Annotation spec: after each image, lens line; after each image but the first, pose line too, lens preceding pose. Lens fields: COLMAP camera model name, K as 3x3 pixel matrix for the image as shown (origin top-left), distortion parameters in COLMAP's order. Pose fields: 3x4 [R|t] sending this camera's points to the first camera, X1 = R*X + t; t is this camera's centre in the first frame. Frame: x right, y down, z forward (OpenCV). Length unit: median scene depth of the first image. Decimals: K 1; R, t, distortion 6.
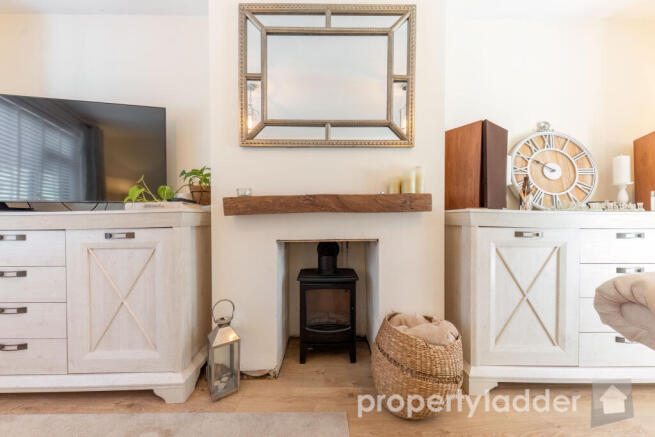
lens RADIAL K [[226.8, 0, 327.1], [0, 226.8, 217.1], [0, 0, 1]] dist [0.006487, -0.002302]
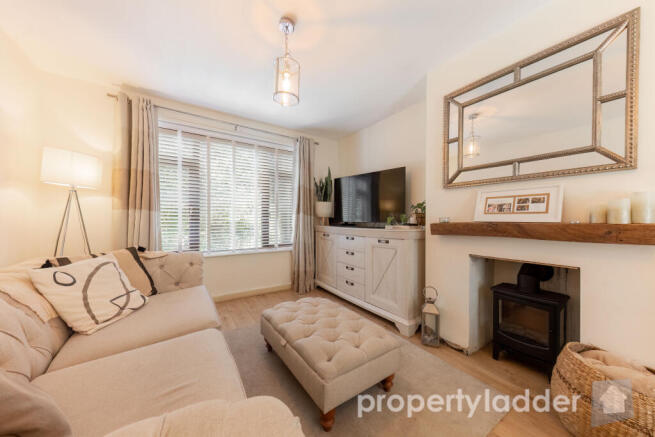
lens RADIAL K [[226.8, 0, 329.2], [0, 226.8, 218.1], [0, 0, 1]] dist [0.006487, -0.002302]
pose [[0.541410, 0.005471, -0.840741, 0.478117], [-0.014044, 0.999898, -0.002537, -0.102161], [0.840641, 0.013181, 0.541432, -0.454114]]
